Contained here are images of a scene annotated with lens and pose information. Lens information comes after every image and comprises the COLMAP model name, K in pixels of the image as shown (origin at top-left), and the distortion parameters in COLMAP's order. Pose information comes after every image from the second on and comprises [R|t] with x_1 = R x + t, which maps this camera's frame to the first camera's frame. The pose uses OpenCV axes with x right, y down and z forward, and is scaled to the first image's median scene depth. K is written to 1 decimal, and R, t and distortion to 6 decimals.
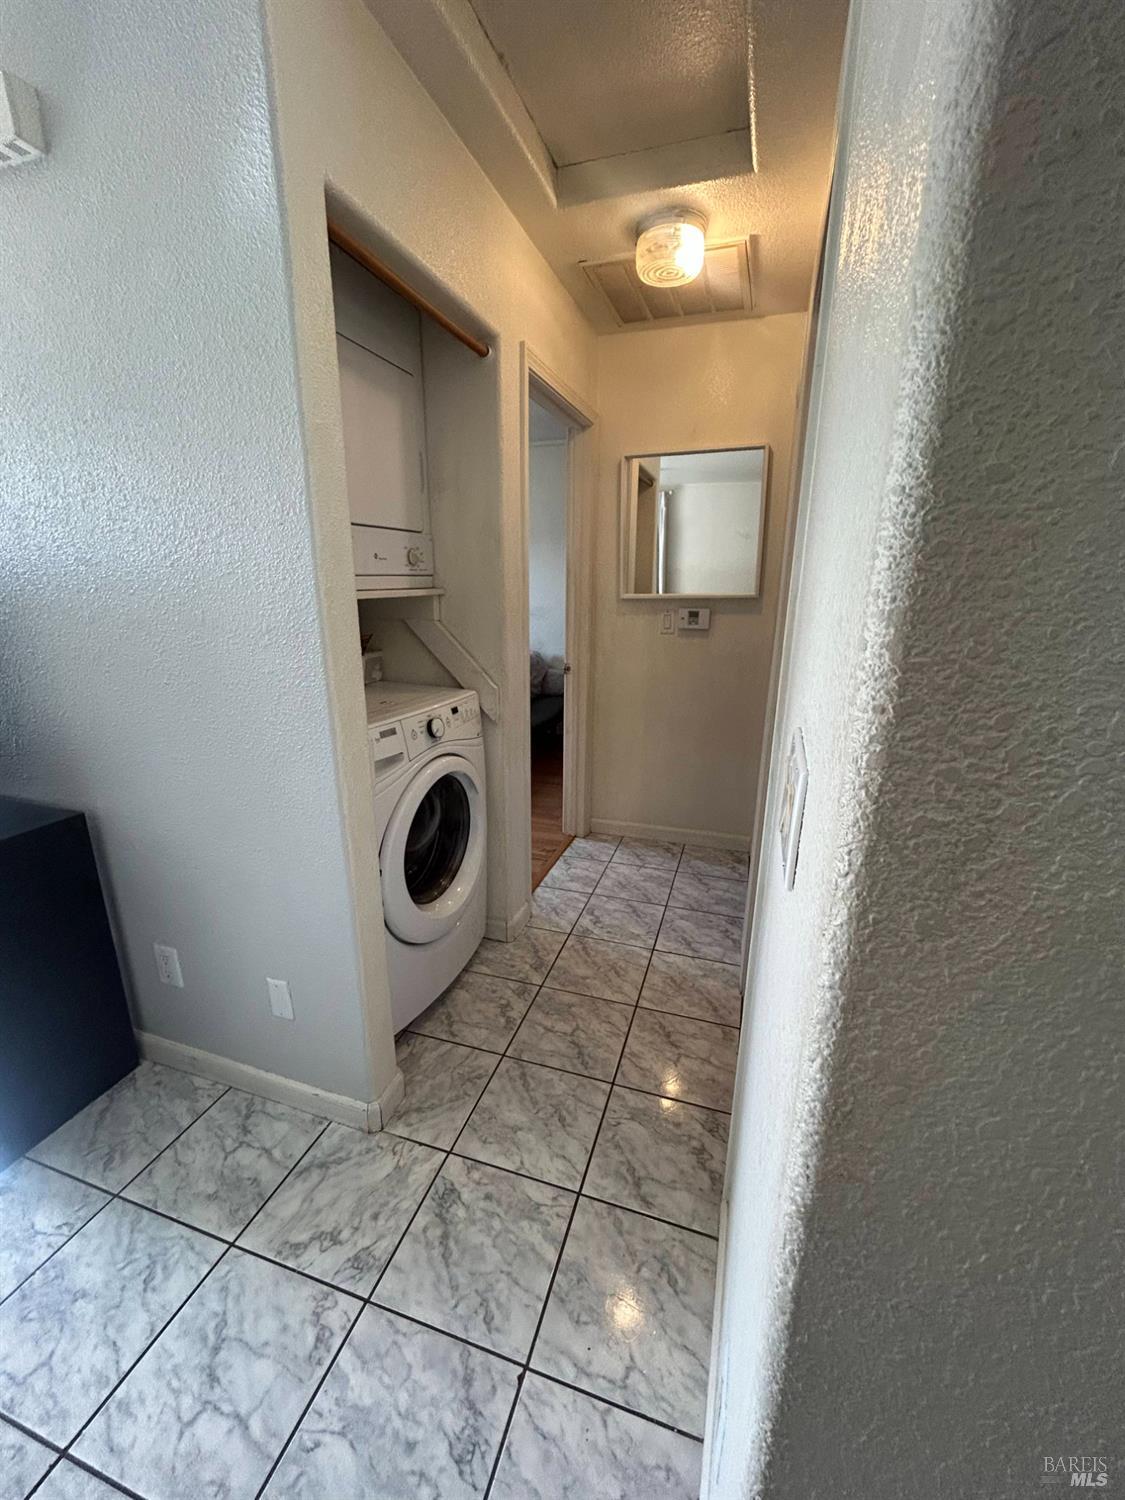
lens RADIAL K [[603.8, 0, 568.1], [0, 603.8, 750.0], [0, 0, 1]] dist [-0.001093, 0.000579]
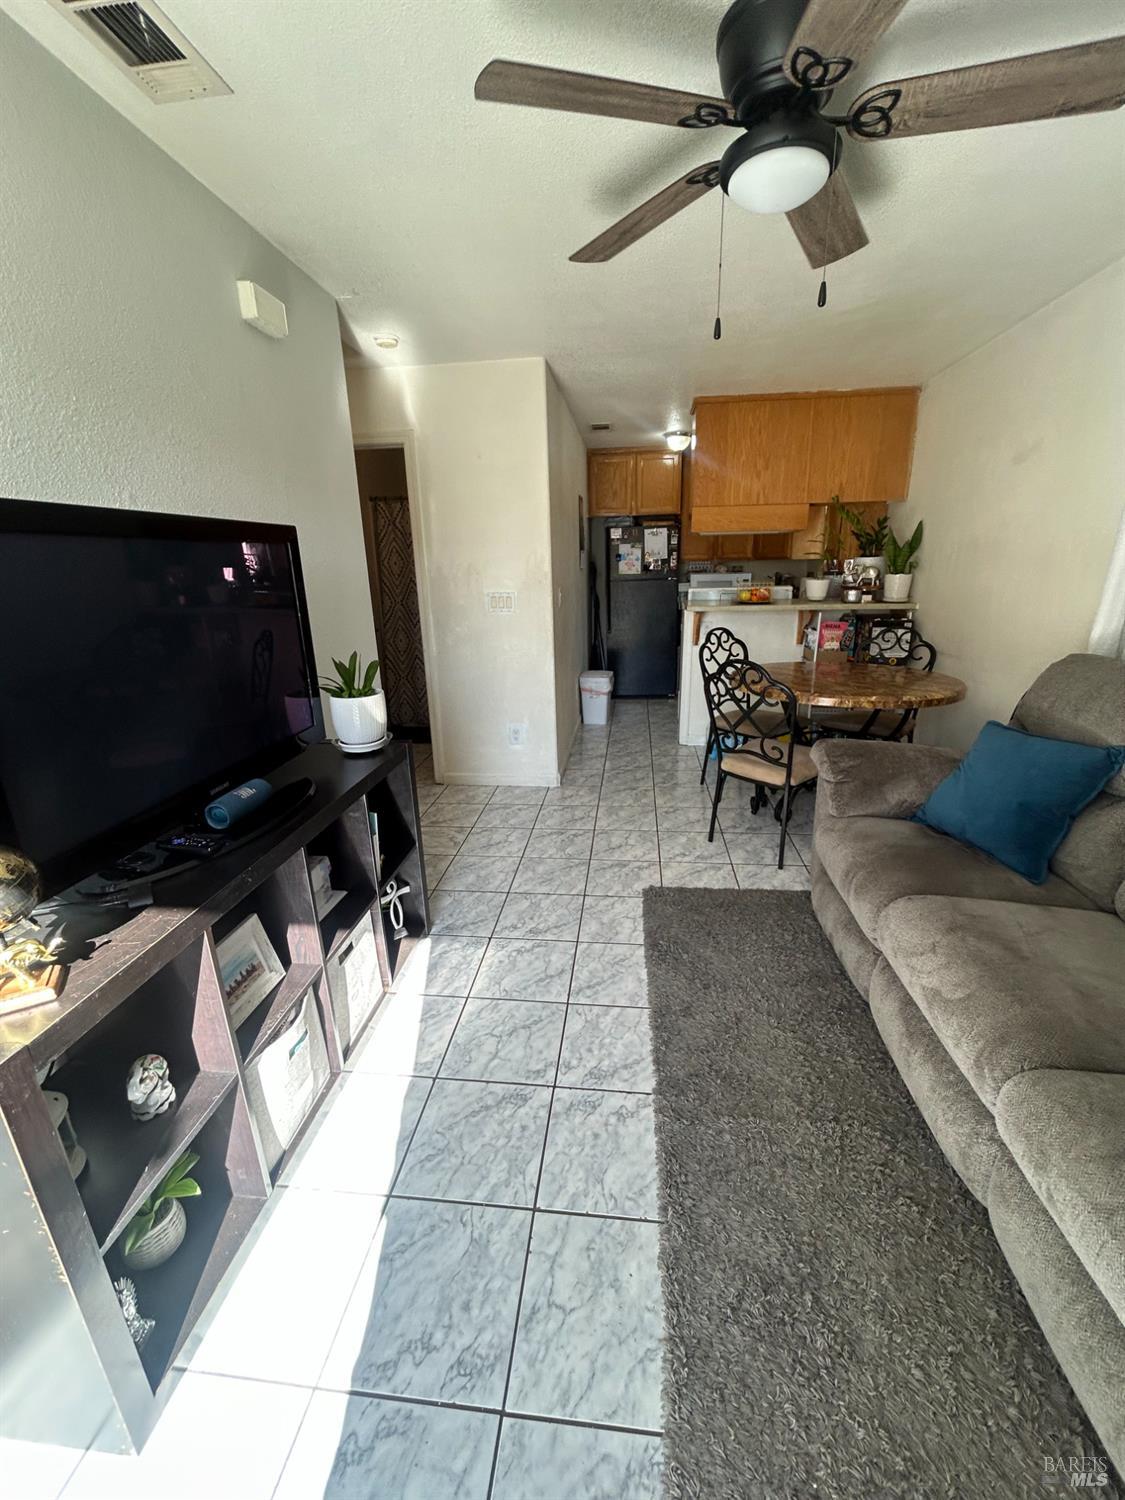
lens RADIAL K [[603.8, 0, 568.1], [0, 603.8, 750.0], [0, 0, 1]] dist [-0.001093, 0.000579]
pose [[-0.202330, -0.296031, 0.933503, -2.386801], [0.290559, 0.892151, 0.345893, -0.201115], [-0.935221, 0.341222, -0.094494, 0.593667]]
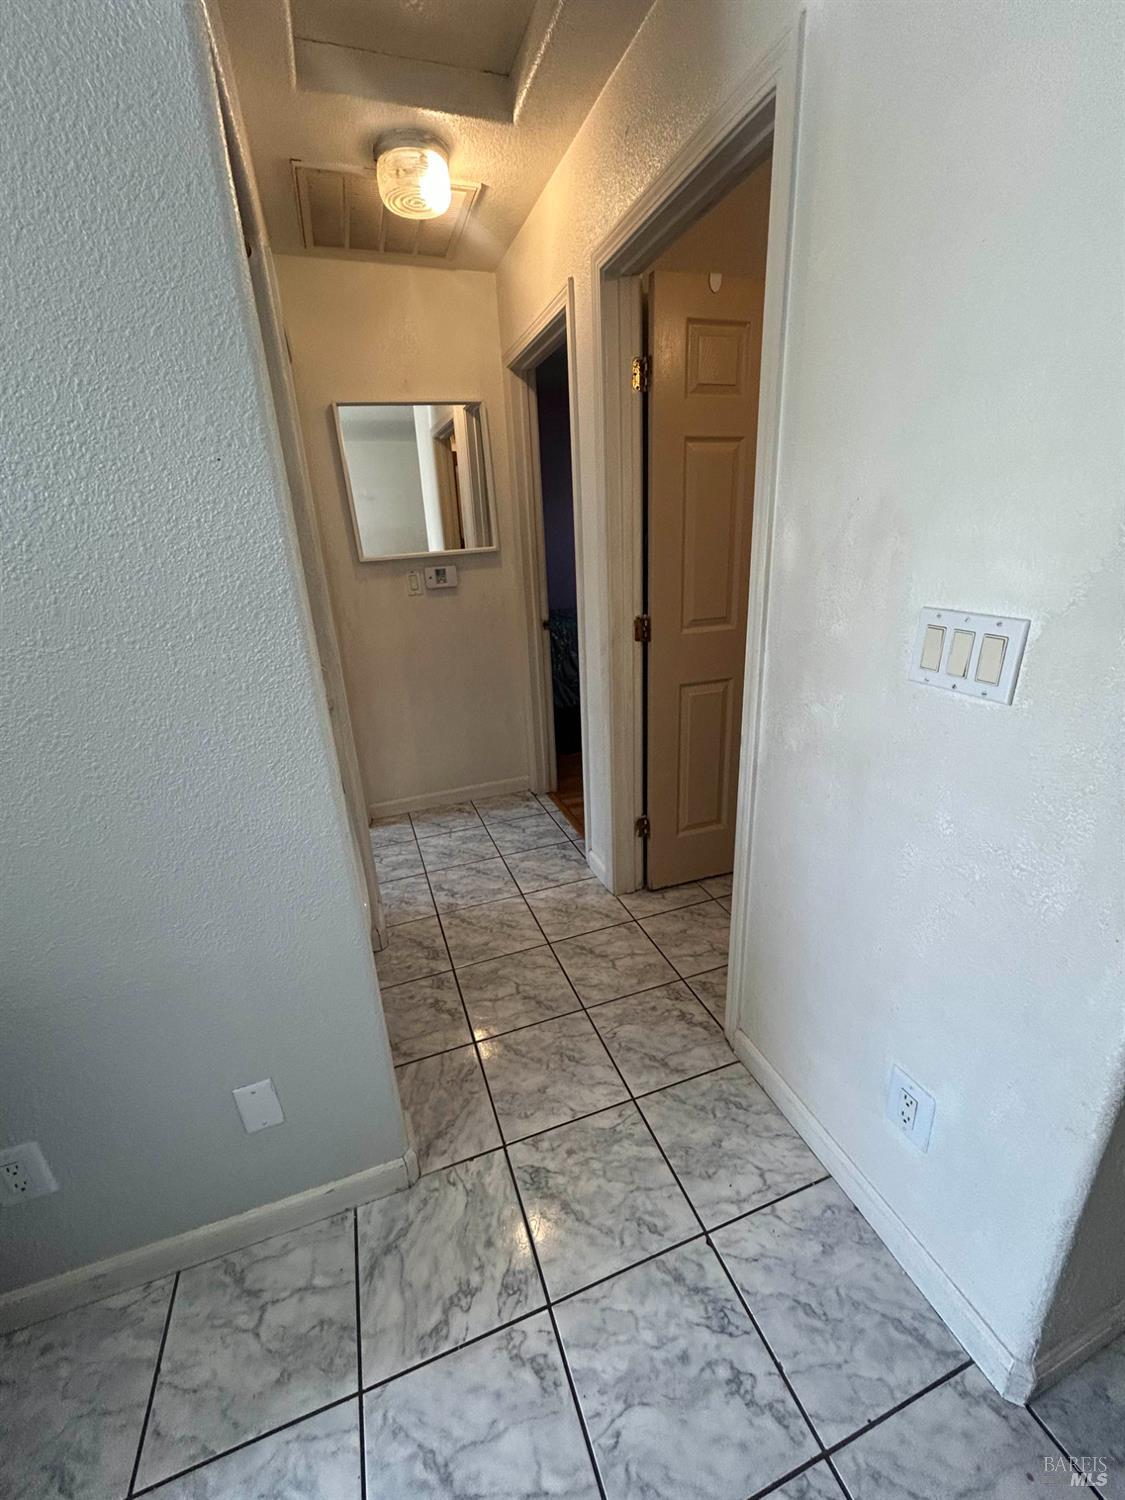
lens RADIAL K [[603.8, 0, 568.1], [0, 603.8, 750.0], [0, 0, 1]] dist [-0.001093, 0.000579]
pose [[0.789177, -0.246870, 0.562365, -0.509722], [0.217812, 0.968640, 0.119559, -0.029653], [-0.574245, 0.028137, 0.818200, 0.150858]]
